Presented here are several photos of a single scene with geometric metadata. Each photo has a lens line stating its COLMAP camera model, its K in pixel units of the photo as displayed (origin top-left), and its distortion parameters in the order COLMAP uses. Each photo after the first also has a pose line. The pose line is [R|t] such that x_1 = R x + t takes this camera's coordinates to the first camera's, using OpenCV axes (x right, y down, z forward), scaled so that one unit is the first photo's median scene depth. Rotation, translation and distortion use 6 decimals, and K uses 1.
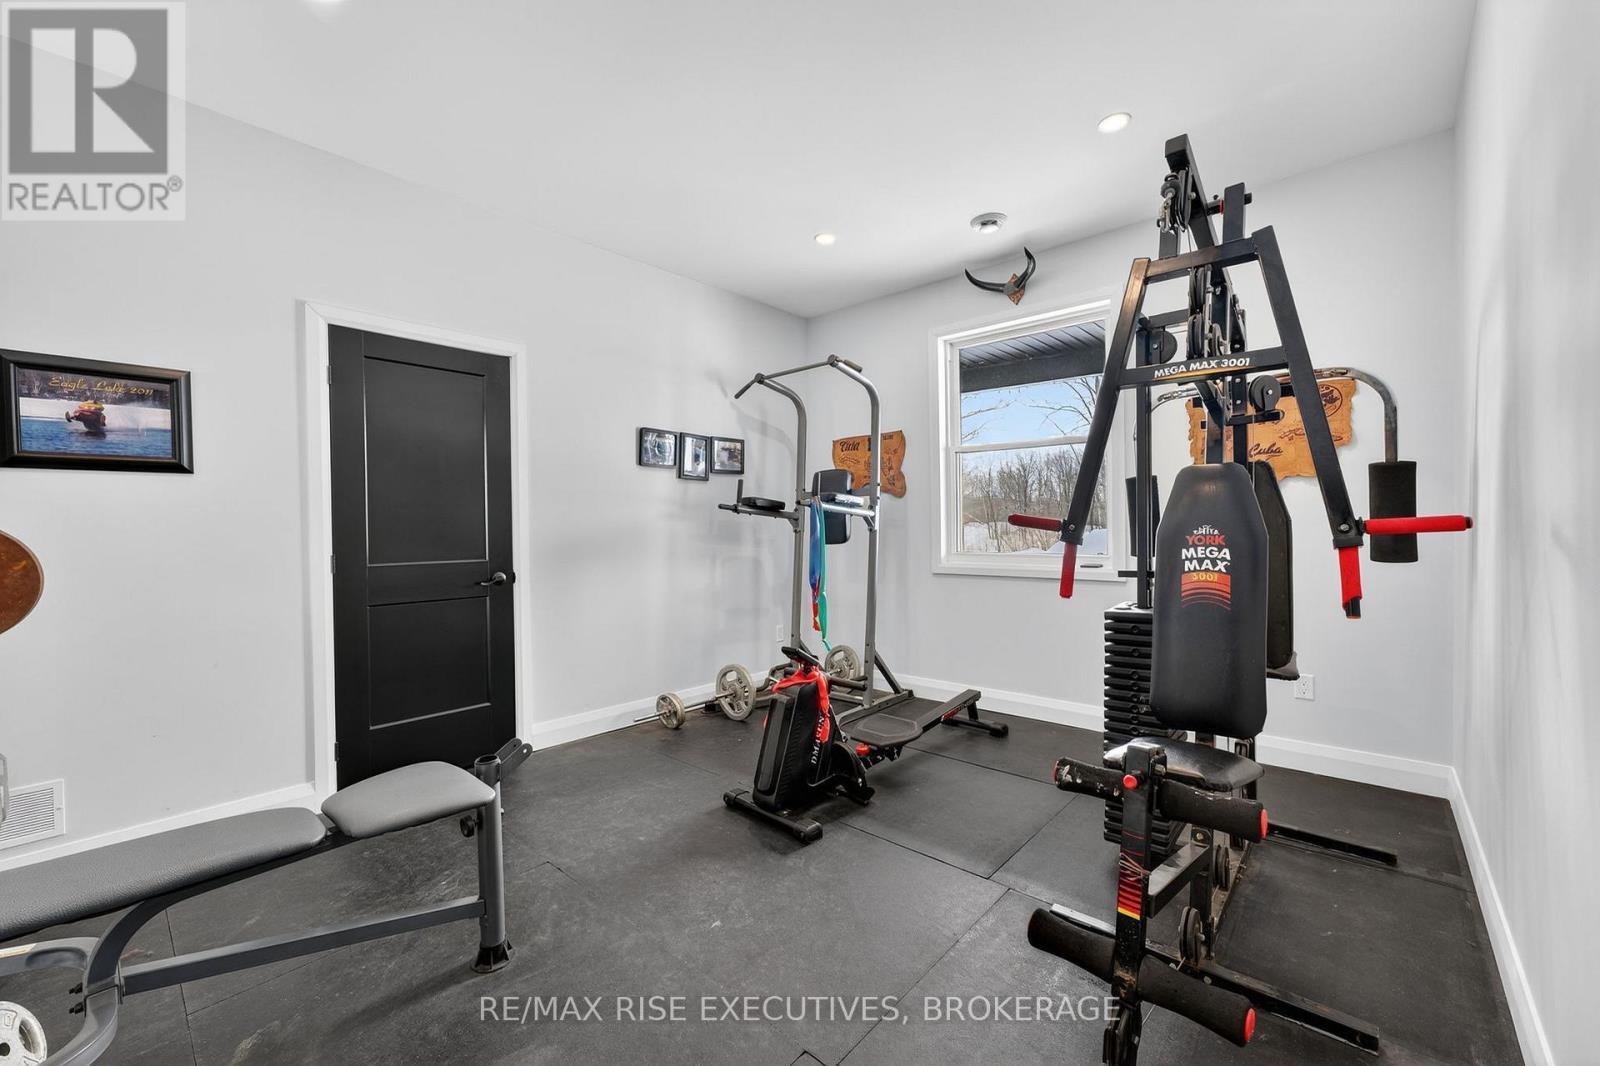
lens RADIAL K [[653.9, 0, 801.0], [0, 653.9, 530.3], [0, 0, 1]] dist [-0.018299, 0.009320]
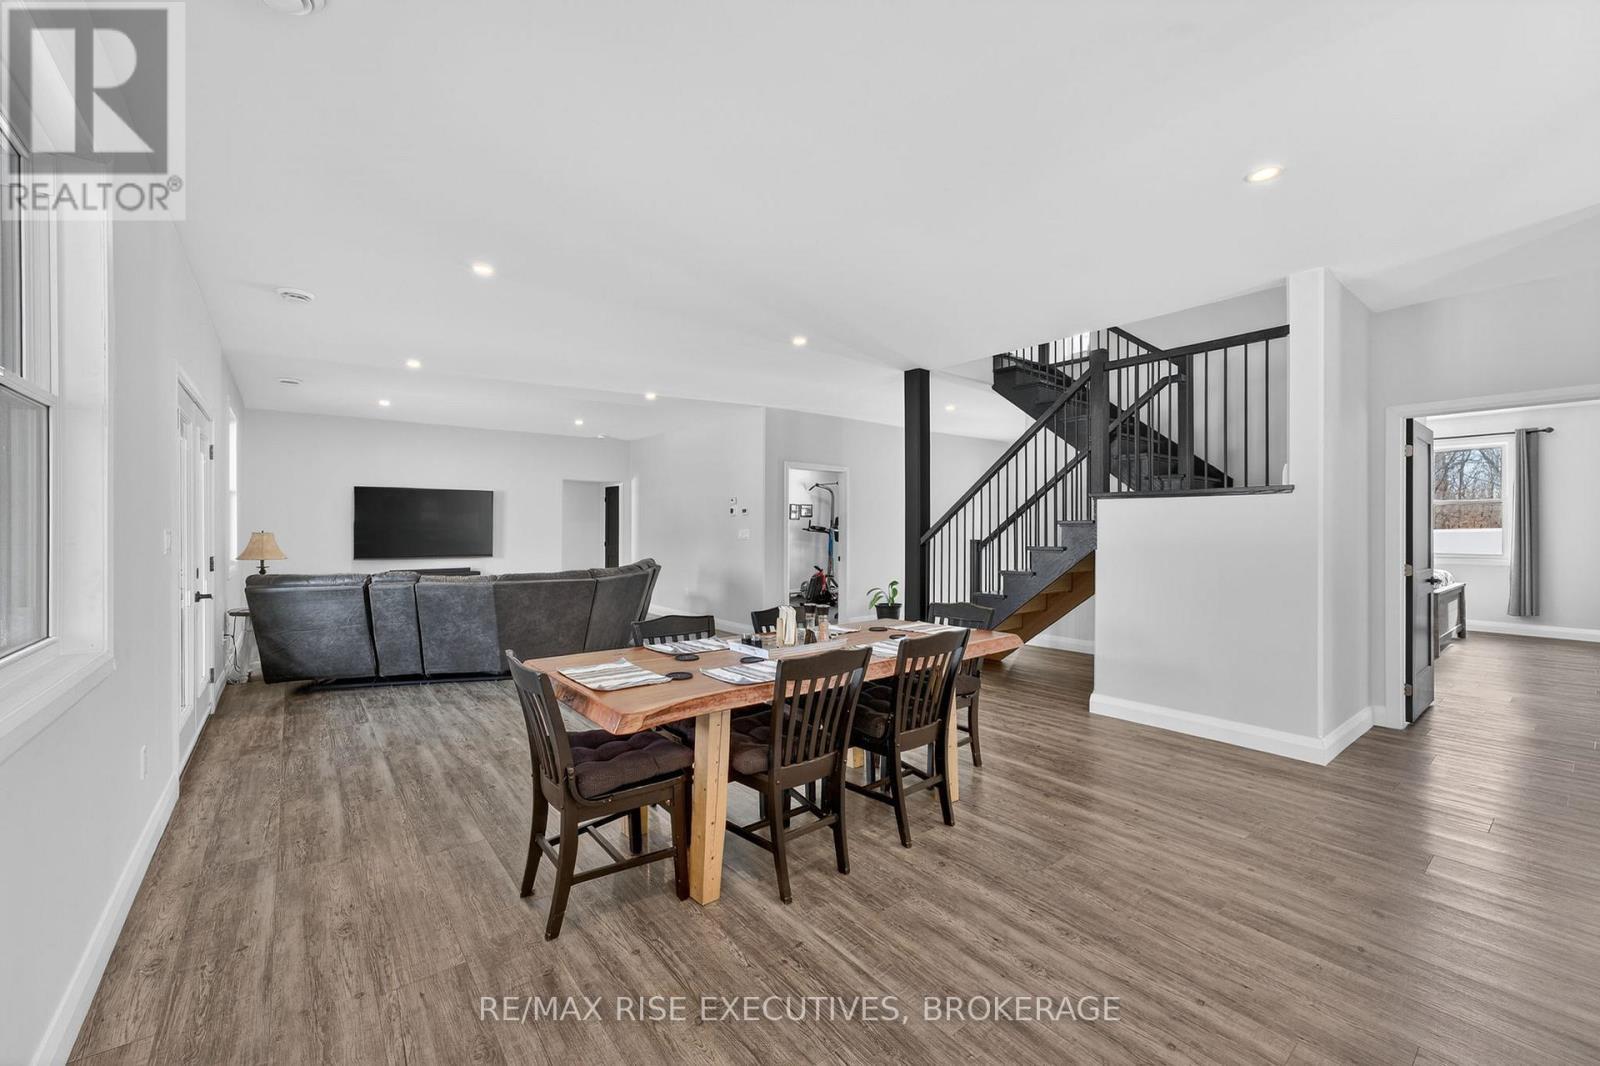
lens RADIAL K [[653.9, 0, 806.1], [0, 653.9, 531.8], [0, 0, 1]] dist [-0.018299, 0.009320]
pose [[0.985832, 0.002583, -0.167718, 0.266331], [-0.003851, 0.999966, -0.007233, -0.001234], [0.167694, 0.007776, 0.985808, -1.325450]]
